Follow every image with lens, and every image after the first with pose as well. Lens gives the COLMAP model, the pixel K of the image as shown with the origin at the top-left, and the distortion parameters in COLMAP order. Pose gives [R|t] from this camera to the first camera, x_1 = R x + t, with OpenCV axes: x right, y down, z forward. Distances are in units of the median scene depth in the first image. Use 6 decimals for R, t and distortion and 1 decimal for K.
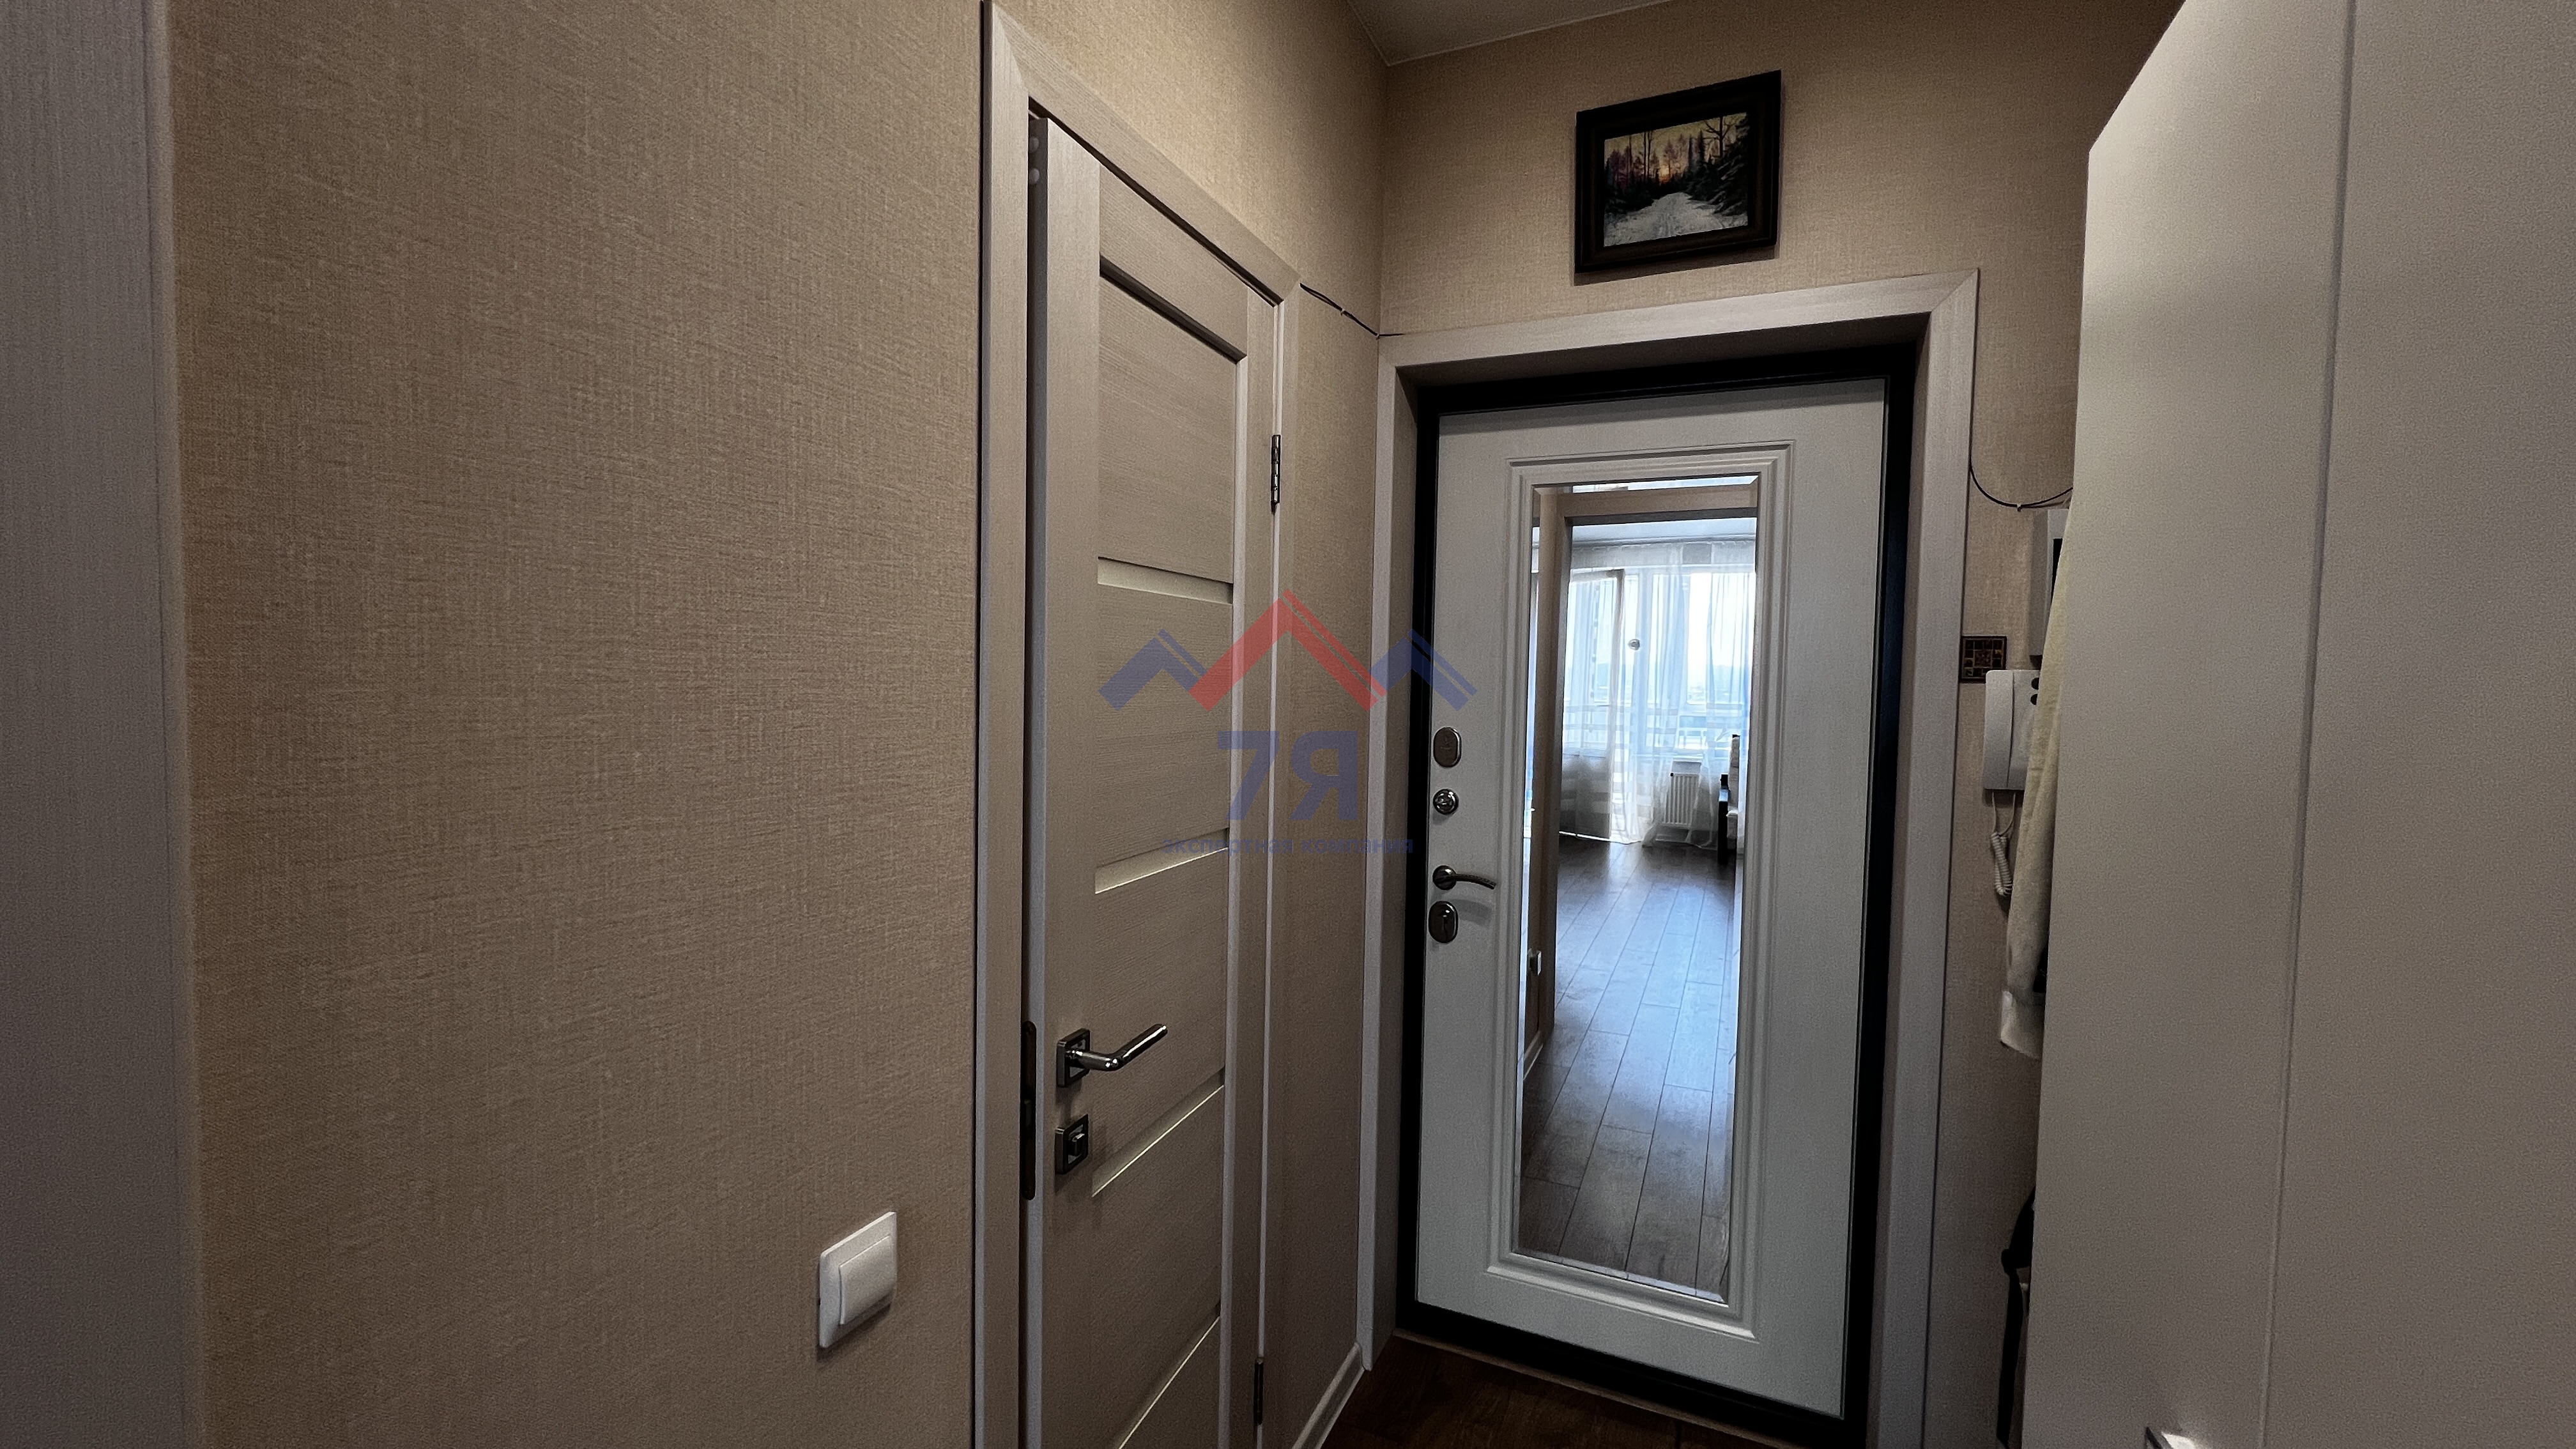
lens RADIAL K [[1021.9, 0, 1294.4], [0, 1021.9, 710.2], [0, 0, 1]] dist [0.000710, -0.000023]
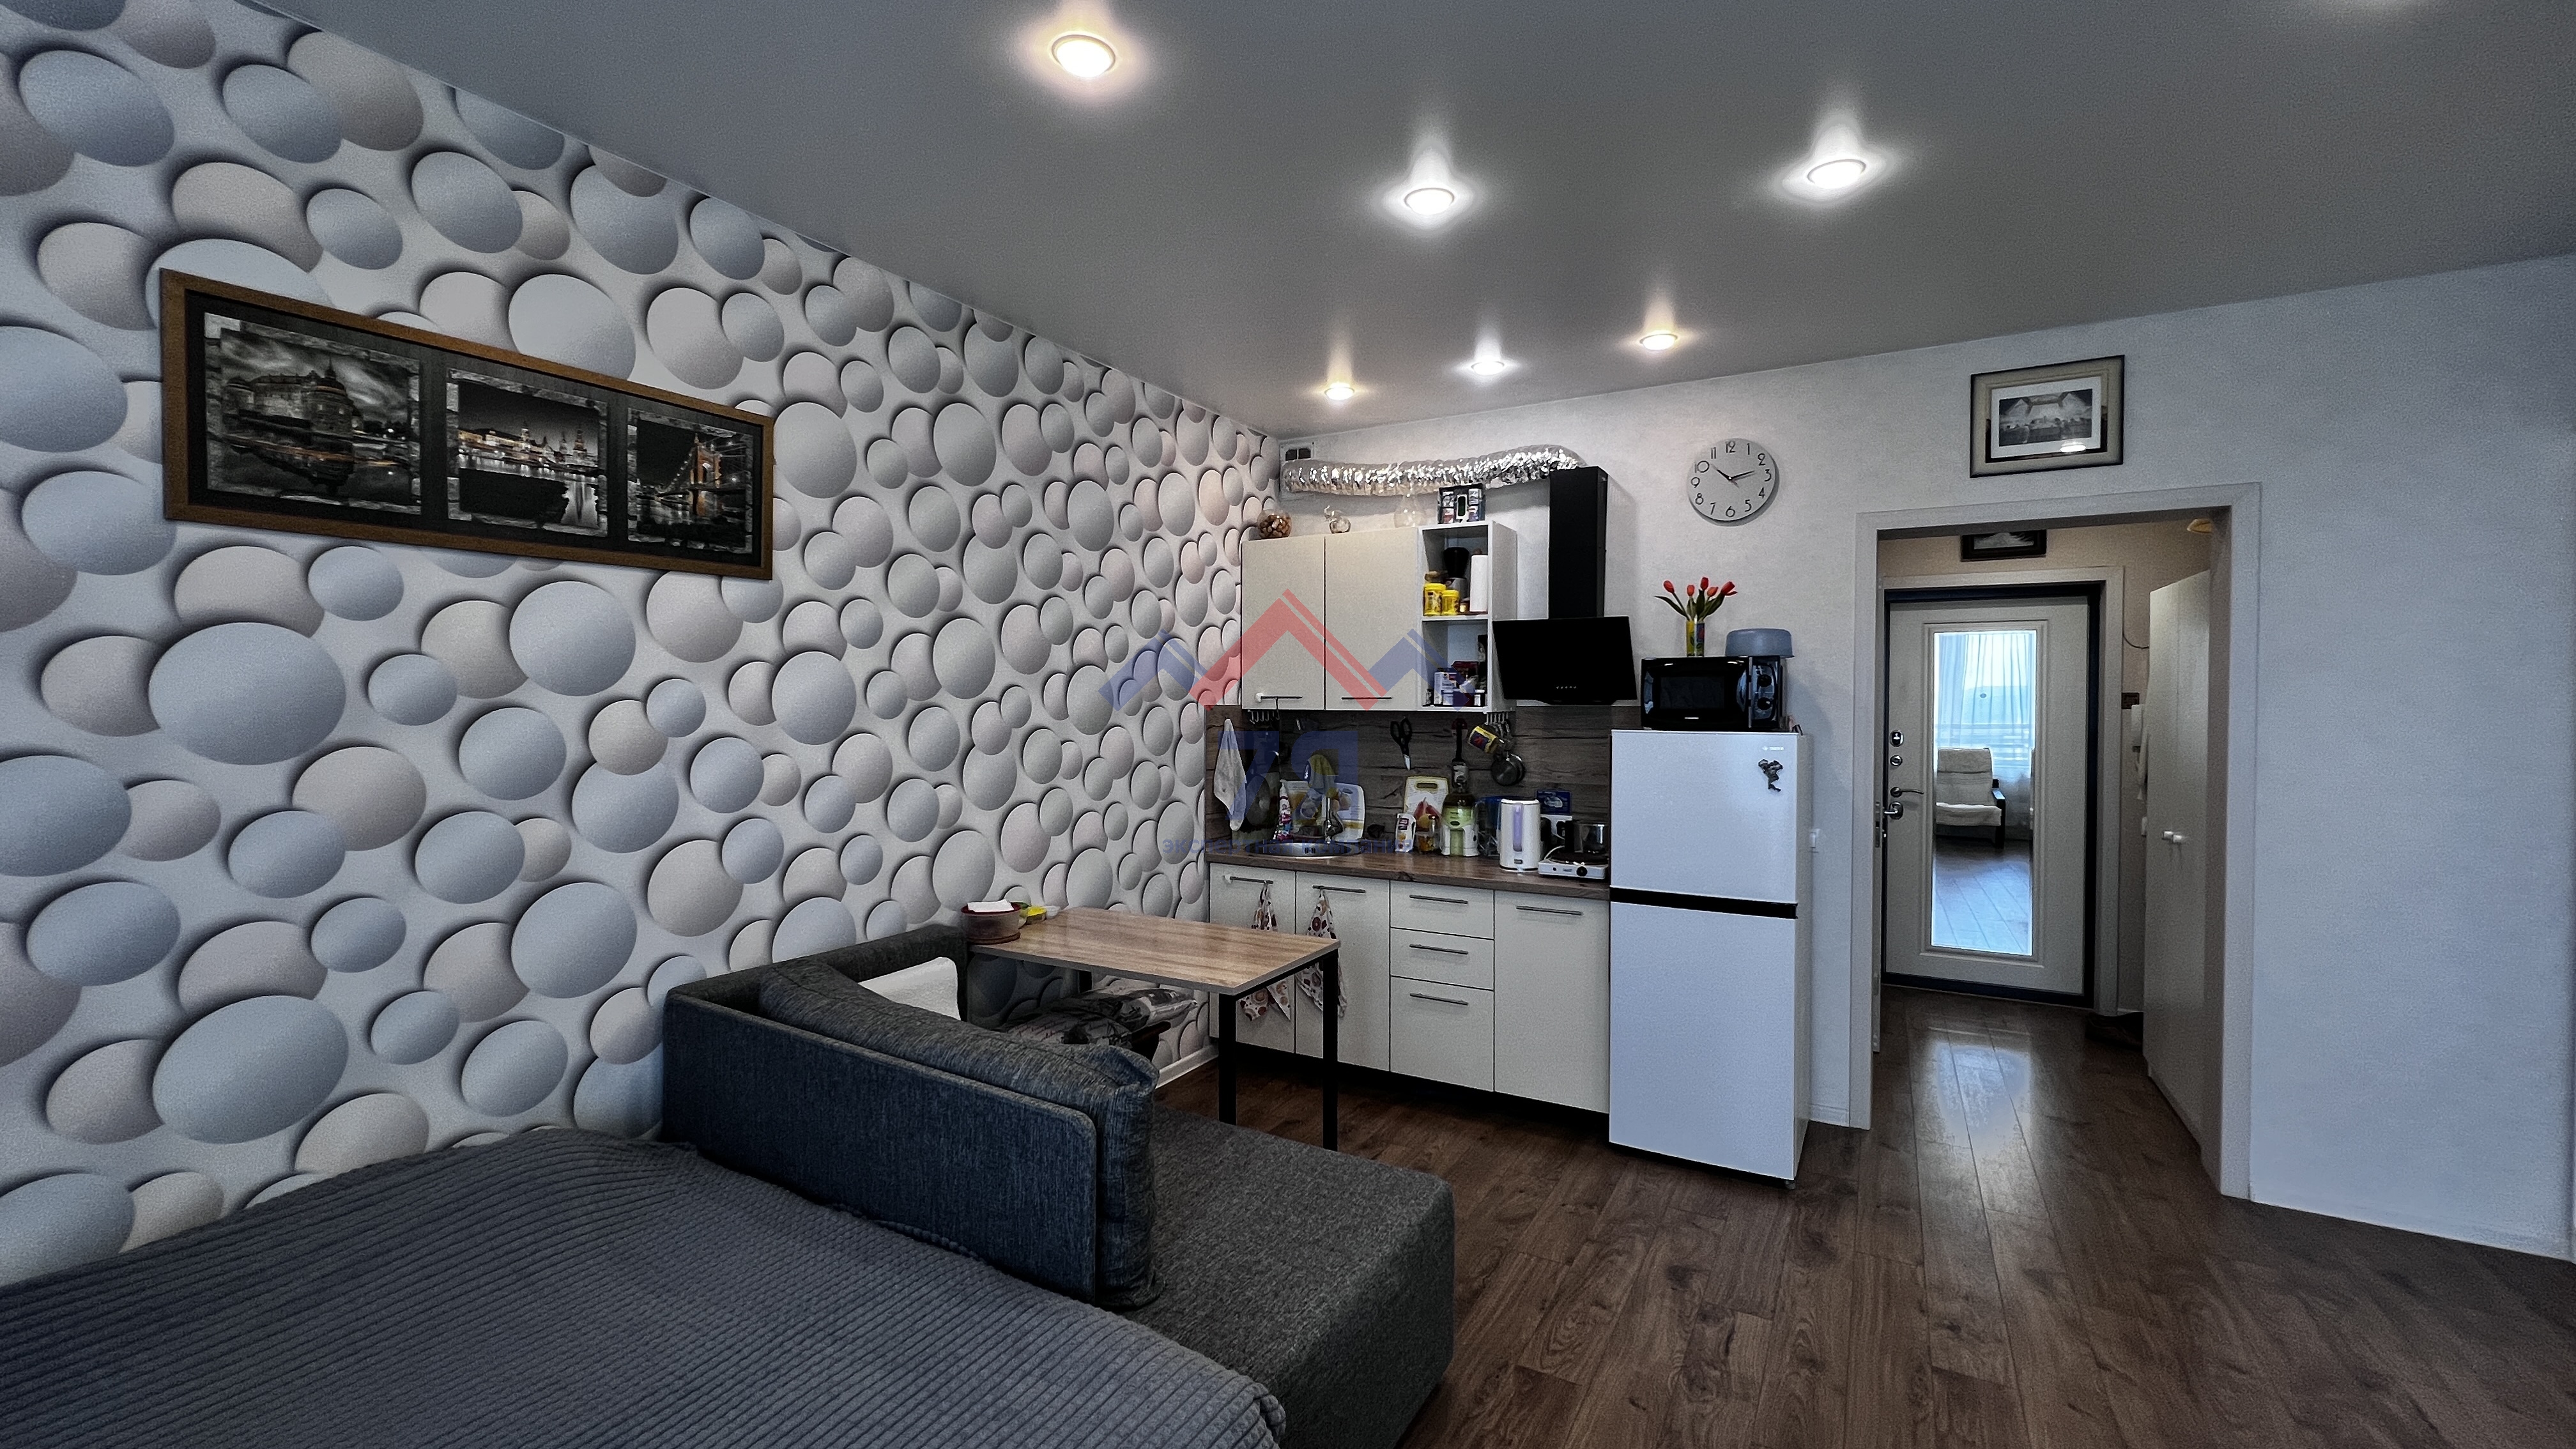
lens RADIAL K [[1045.7, 0, 1274.8], [0, 1045.7, 716.1], [0, 0, 1]] dist [-0.002920, 0.001714]
pose [[0.994030, -0.021011, -0.107067, -1.268850], [0.018488, 0.999529, -0.024505, 0.019836], [0.107531, 0.022380, 0.993950, -1.966843]]
